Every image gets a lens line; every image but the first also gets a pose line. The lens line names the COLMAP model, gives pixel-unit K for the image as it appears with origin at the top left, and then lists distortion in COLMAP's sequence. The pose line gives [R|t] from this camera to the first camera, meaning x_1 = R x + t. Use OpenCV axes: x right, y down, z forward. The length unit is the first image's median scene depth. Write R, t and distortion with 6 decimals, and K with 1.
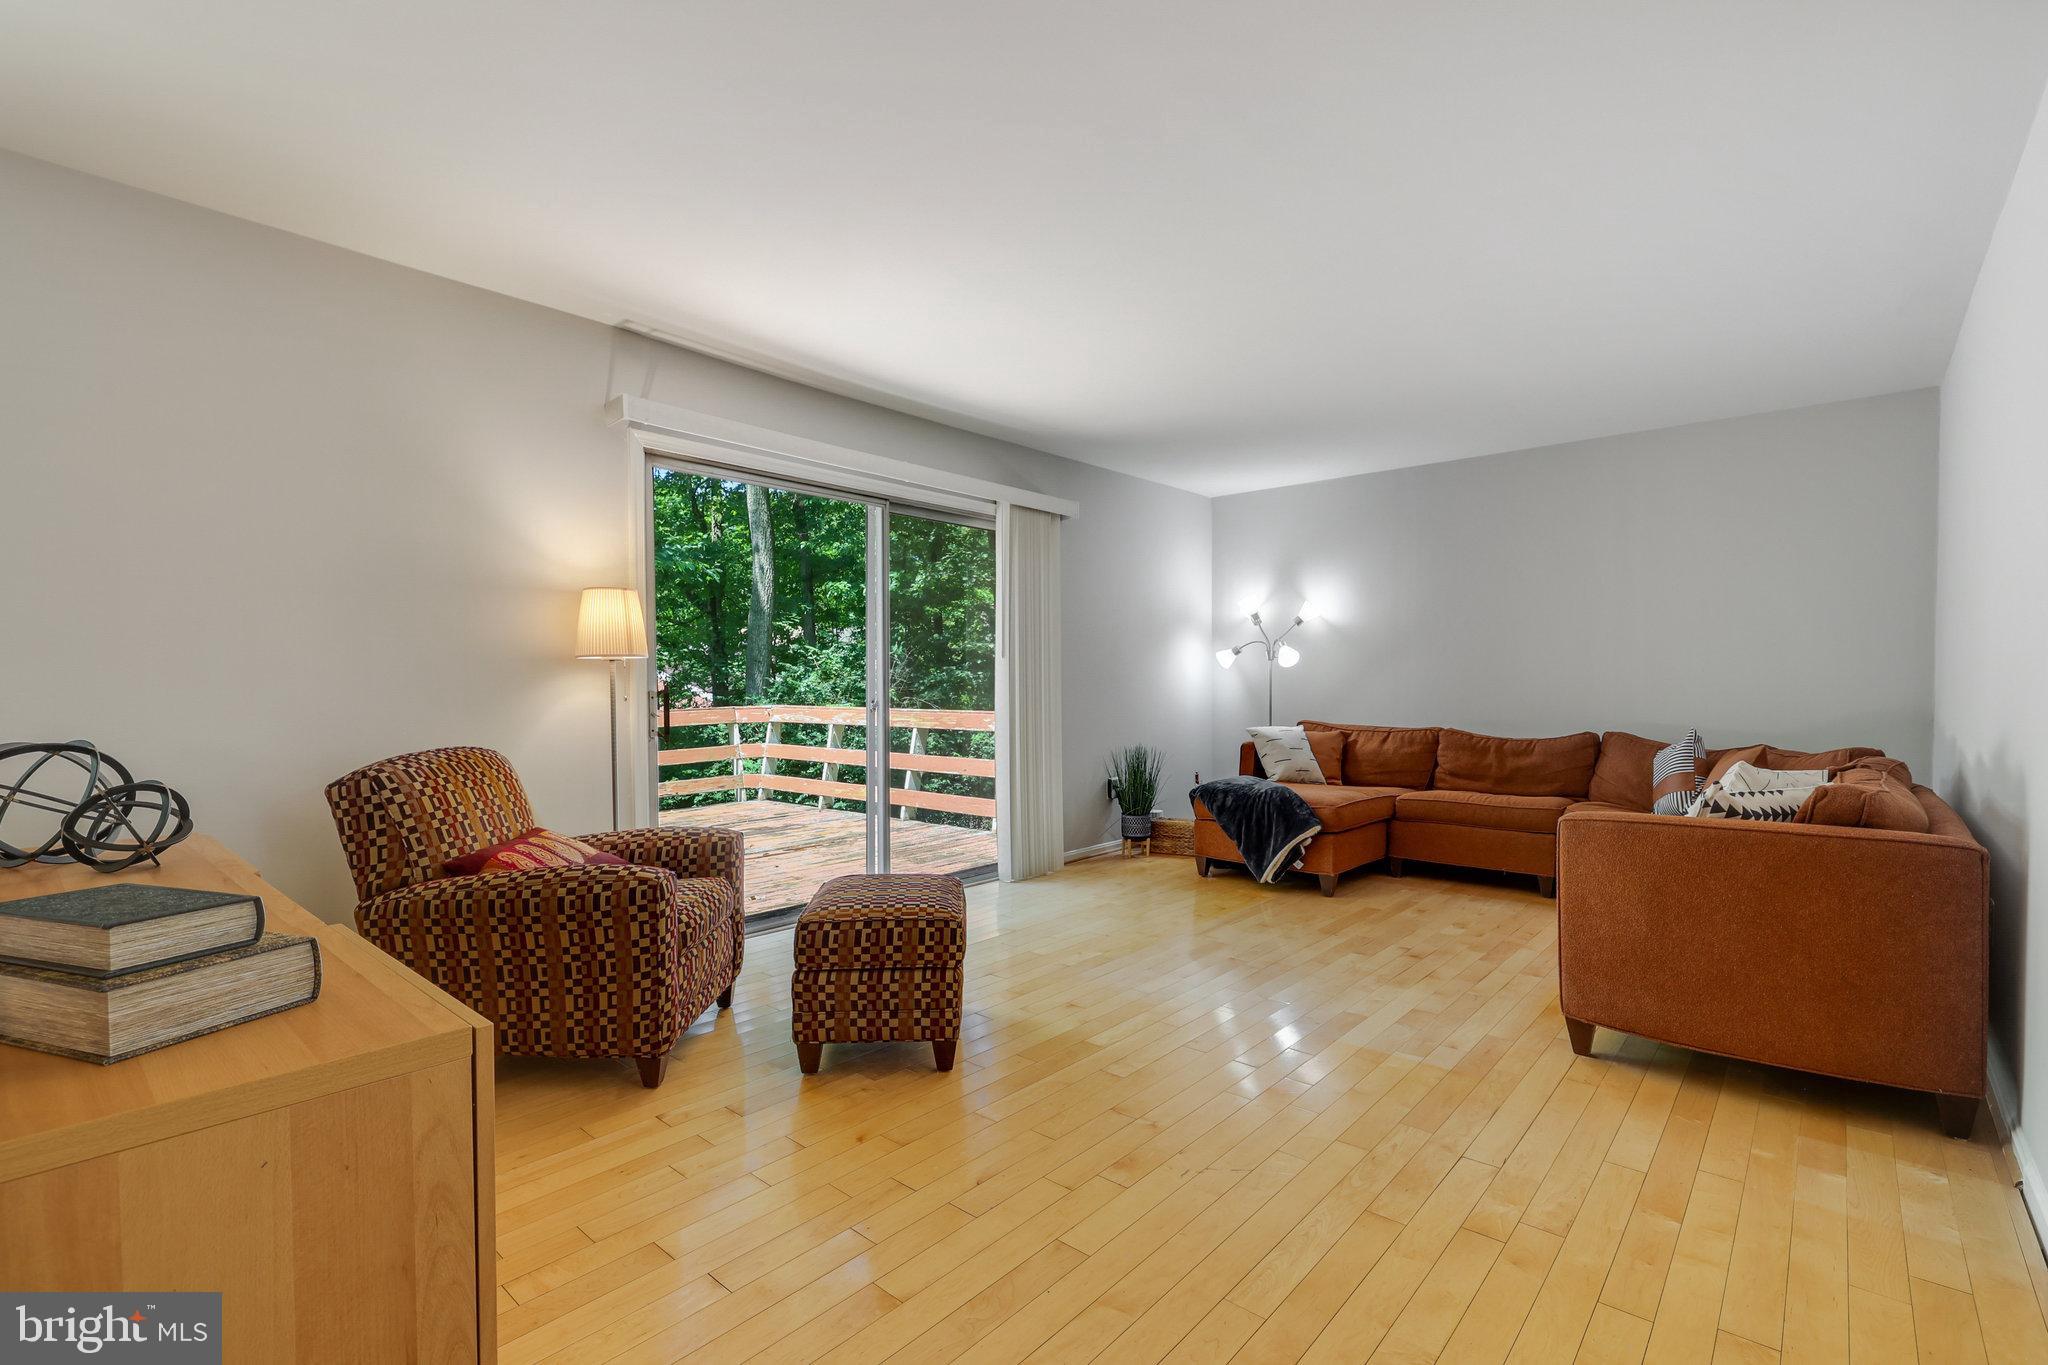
lens RADIAL K [[921.5, 0, 1028.1], [0, 921.5, 708.7], [0, 0, 1]] dist [-0.000657, 0.000014]
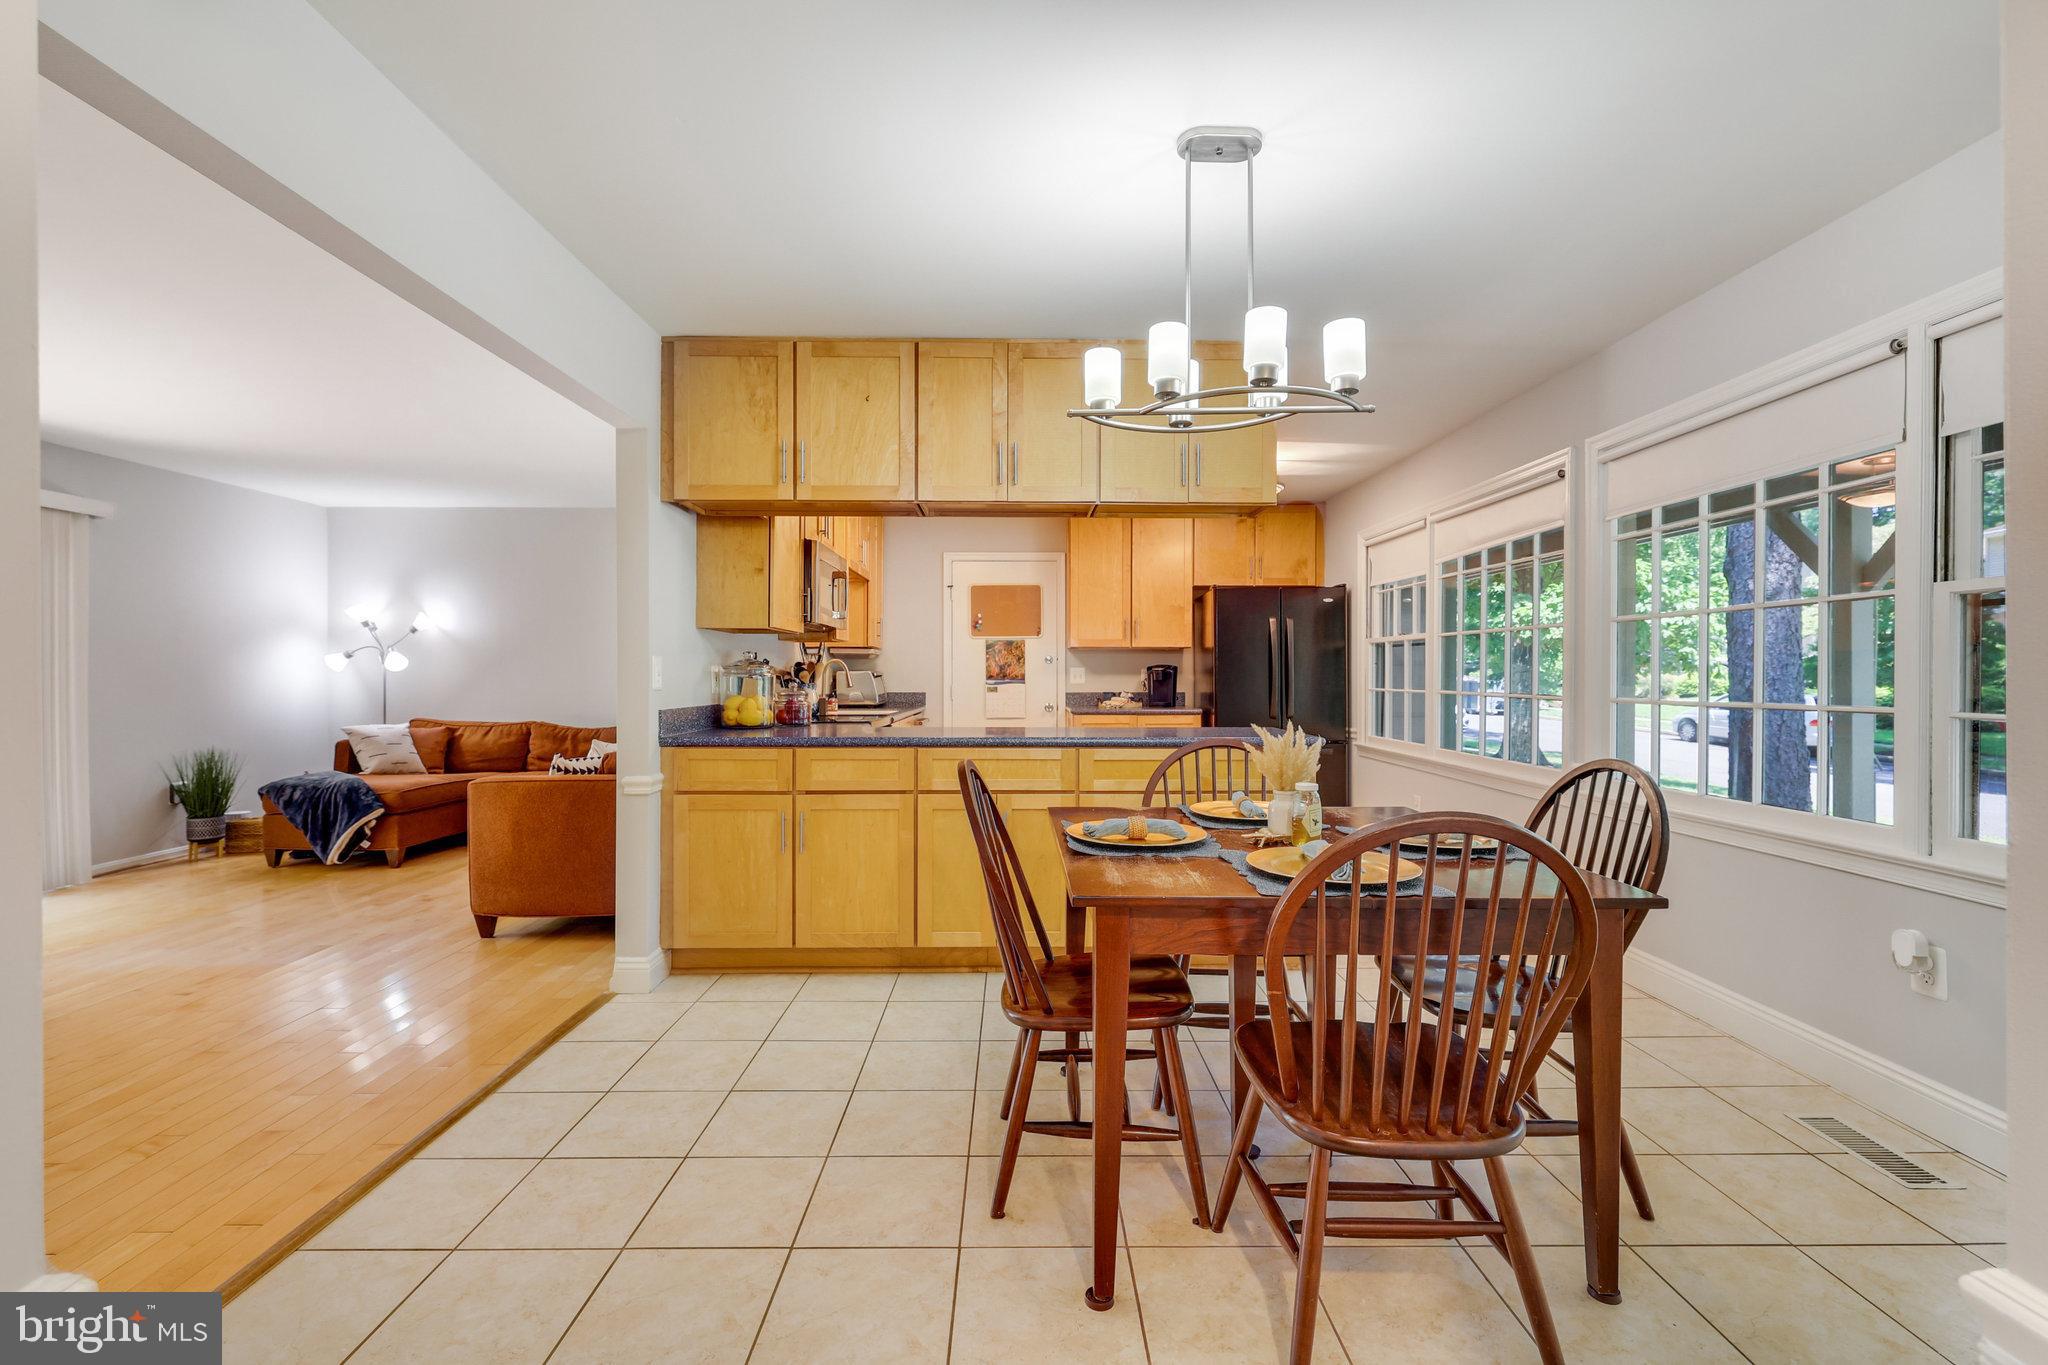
lens RADIAL K [[894.3, 0, 1023.7], [0, 894.3, 677.7], [0, 0, 1]] dist [-0.000591, 0.000261]
pose [[0.741945, 0.000784, 0.670461, 0.143093], [0.015391, 0.999716, -0.018201, -0.006824], [-0.670285, 0.023823, 0.741722, -0.371744]]
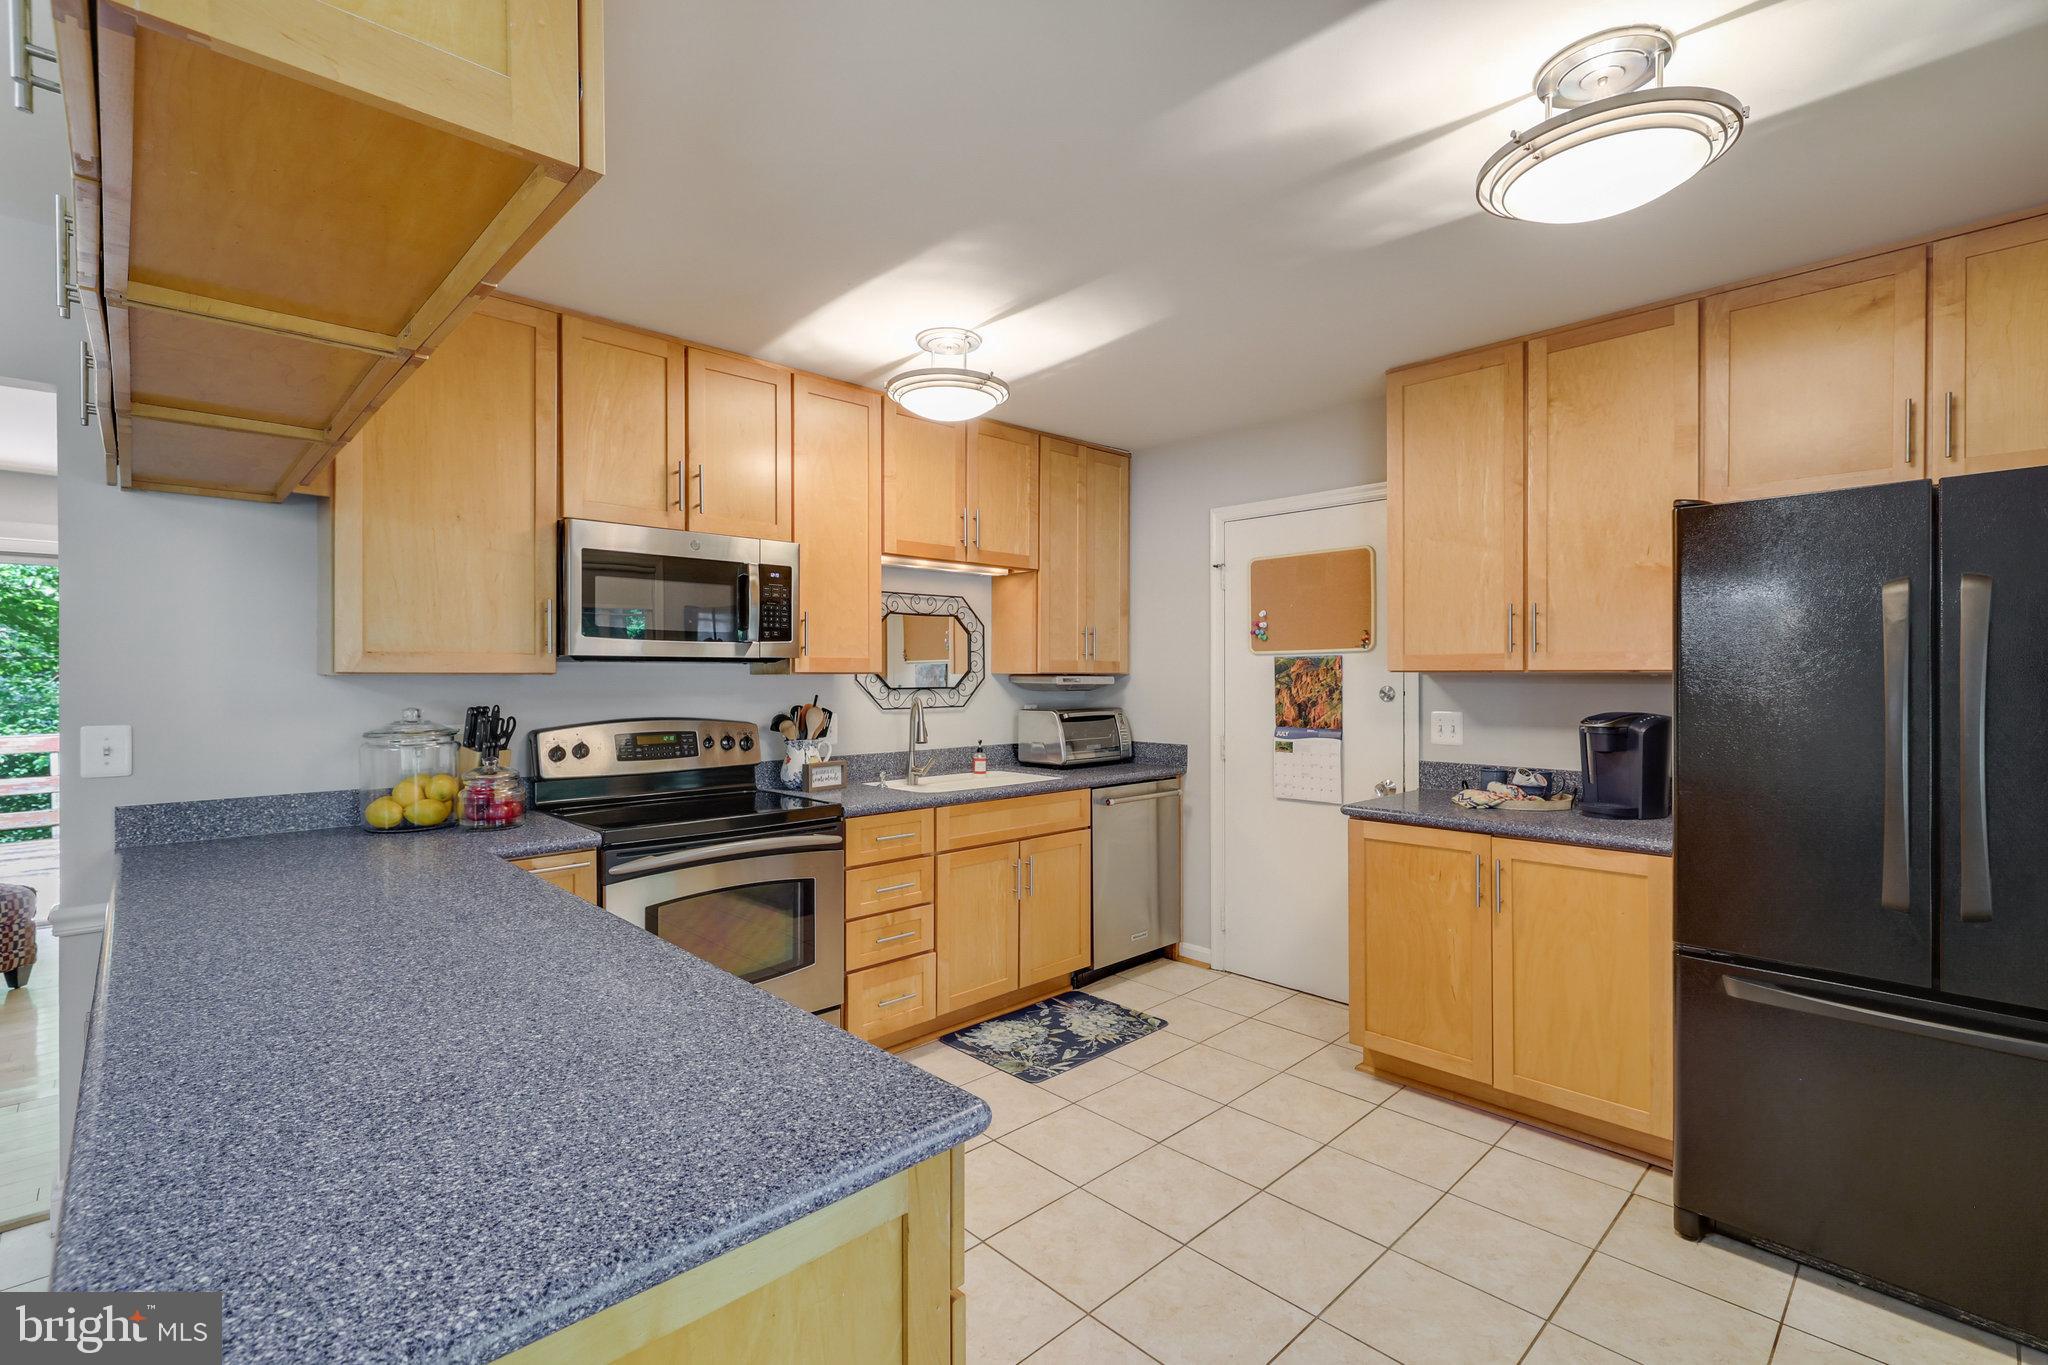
lens RADIAL K [[917.0, 0, 1027.4], [0, 917.0, 677.1], [0, 0, 1]] dist [0.000094, -0.000898]
pose [[0.996502, 0.002629, -0.083528, 0.880499], [-0.004506, 0.999741, -0.022290, -0.055545], [0.083448, 0.022588, 0.996256, -0.110454]]
